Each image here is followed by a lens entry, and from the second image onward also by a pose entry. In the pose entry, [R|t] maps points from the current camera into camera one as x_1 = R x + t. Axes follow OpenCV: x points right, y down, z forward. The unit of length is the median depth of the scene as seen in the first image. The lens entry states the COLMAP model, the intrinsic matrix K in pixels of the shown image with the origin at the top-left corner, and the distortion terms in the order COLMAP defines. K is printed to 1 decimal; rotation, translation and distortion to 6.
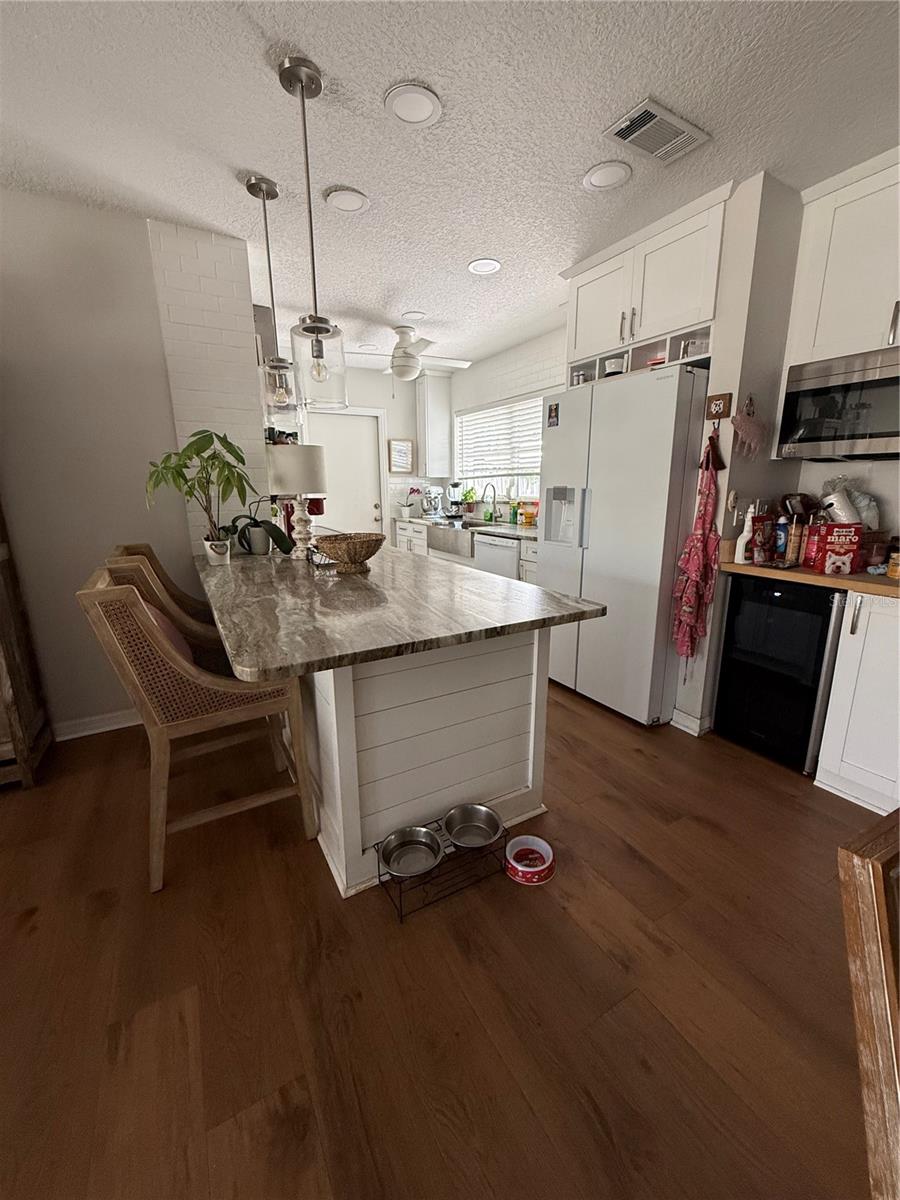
lens RADIAL K [[480.0, 0, 448.8], [0, 480.0, 592.6], [0, 0, 1]] dist [-0.001678, -0.000036]
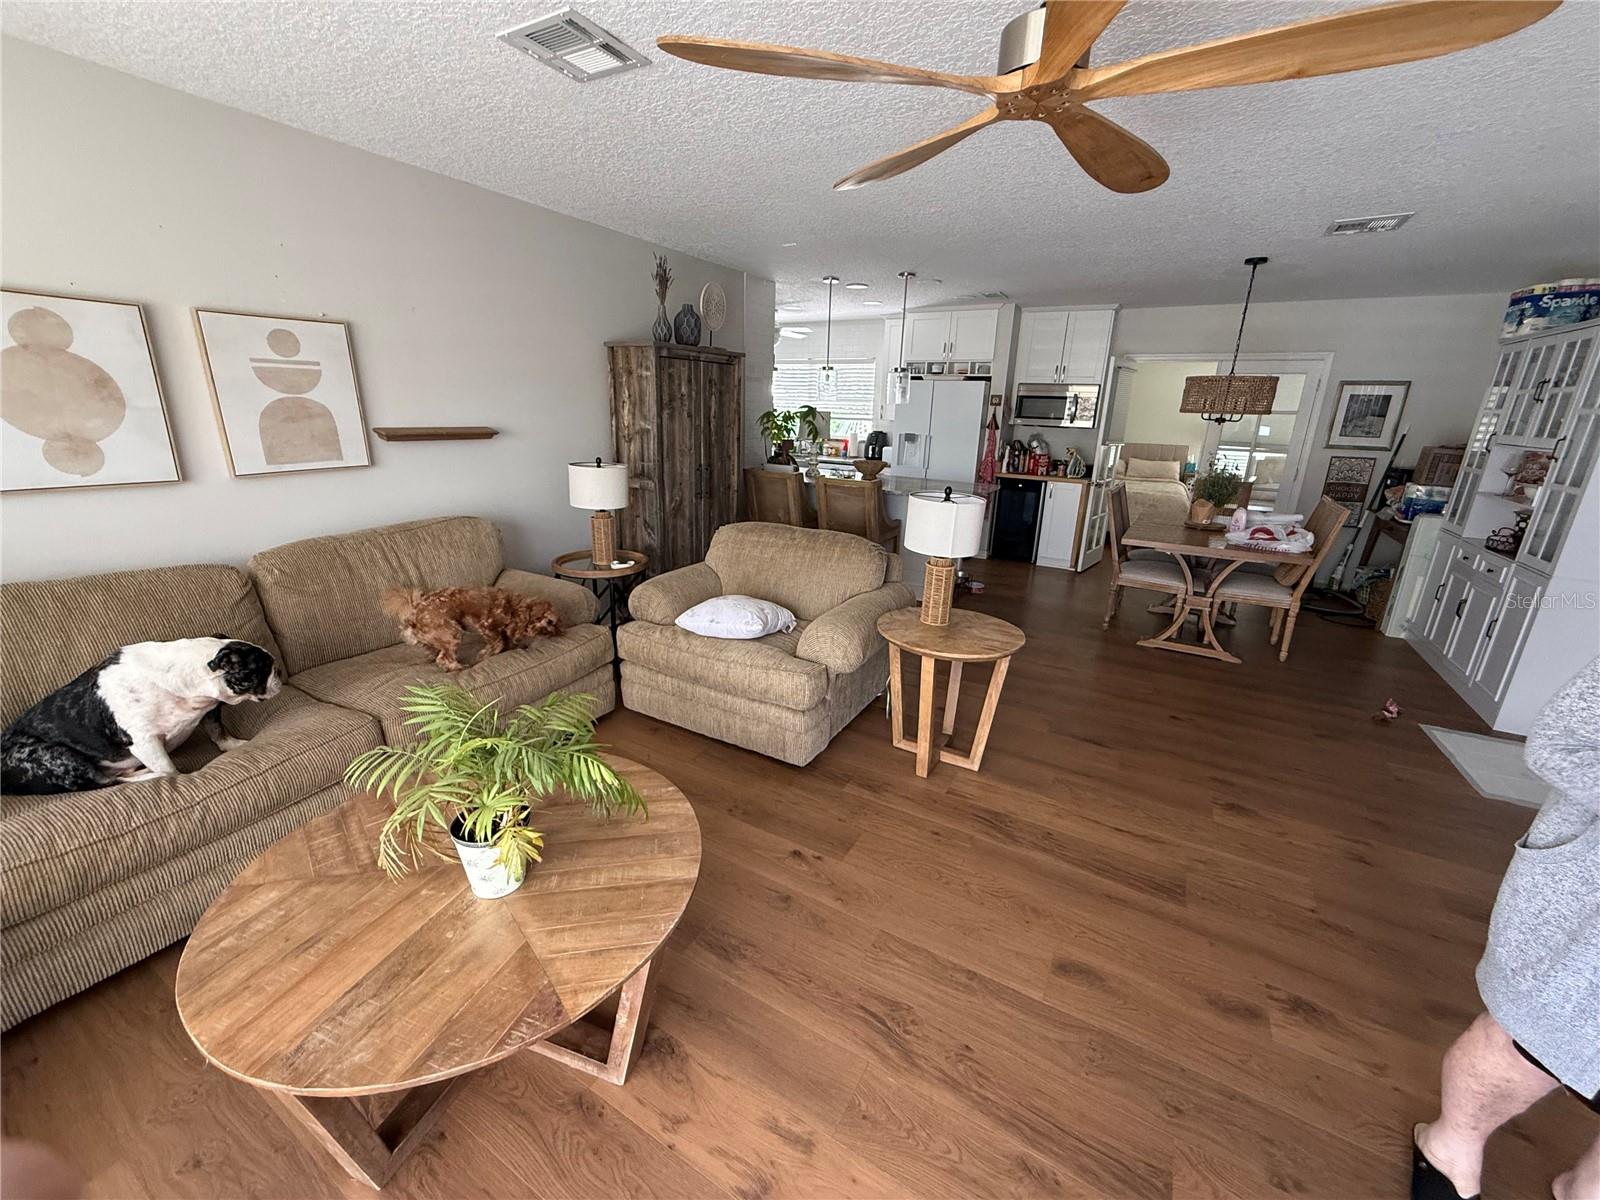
lens RADIAL K [[640.0, 0, 797.4], [0, 640.0, 604.6], [0, 0, 1]] dist [-0.001678, -0.000036]
pose [[0.858980, -0.121768, 0.497319, -0.825745], [0.078032, 0.991096, 0.107890, 0.069847], [-0.506028, -0.053869, 0.860833, -0.511907]]
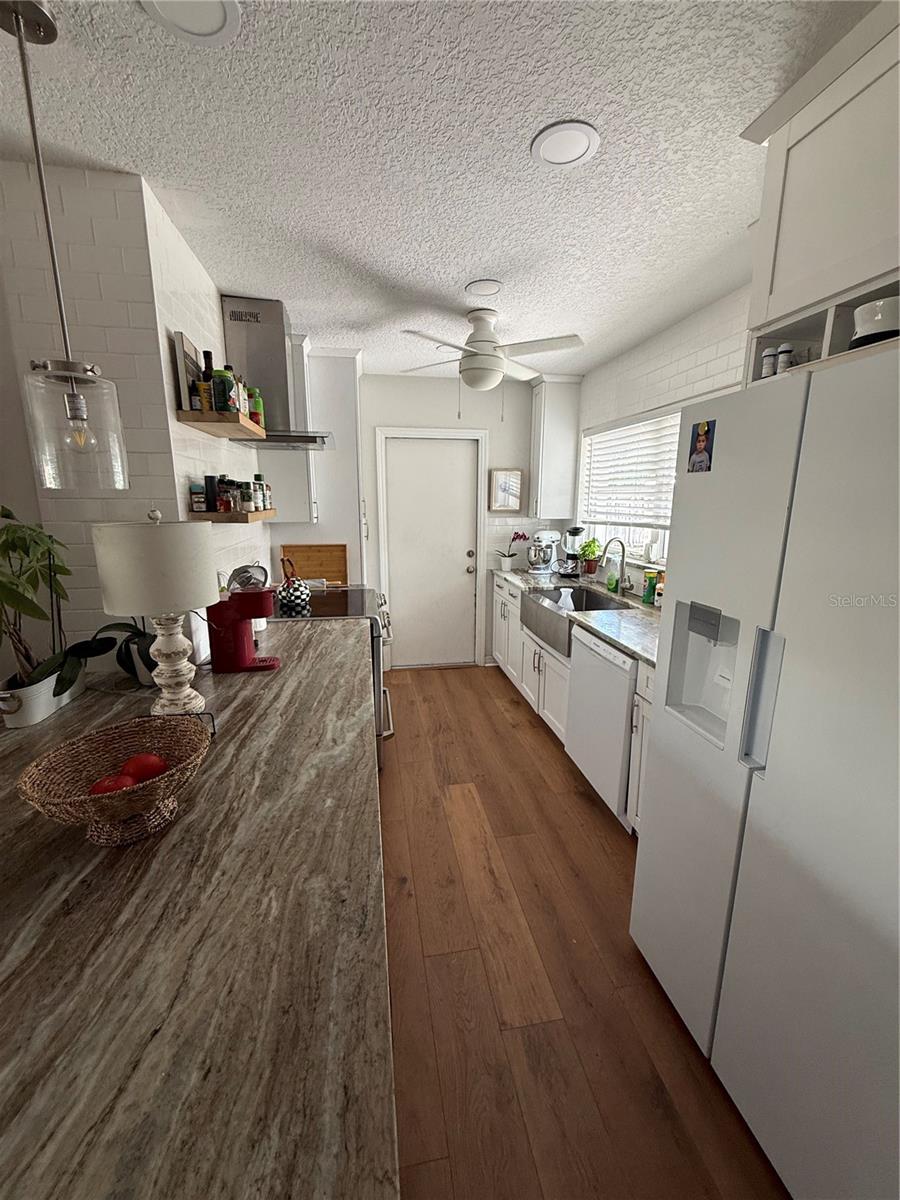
lens RADIAL K [[480.0, 0, 446.2], [0, 480.0, 598.1], [0, 0, 1]] dist [-0.001678, -0.000036]
pose [[0.939633, 0.078601, -0.333035, 0.090694], [-0.083431, 0.996513, -0.000203, -0.122891], [0.331858, 0.027976, 0.942915, 0.295855]]
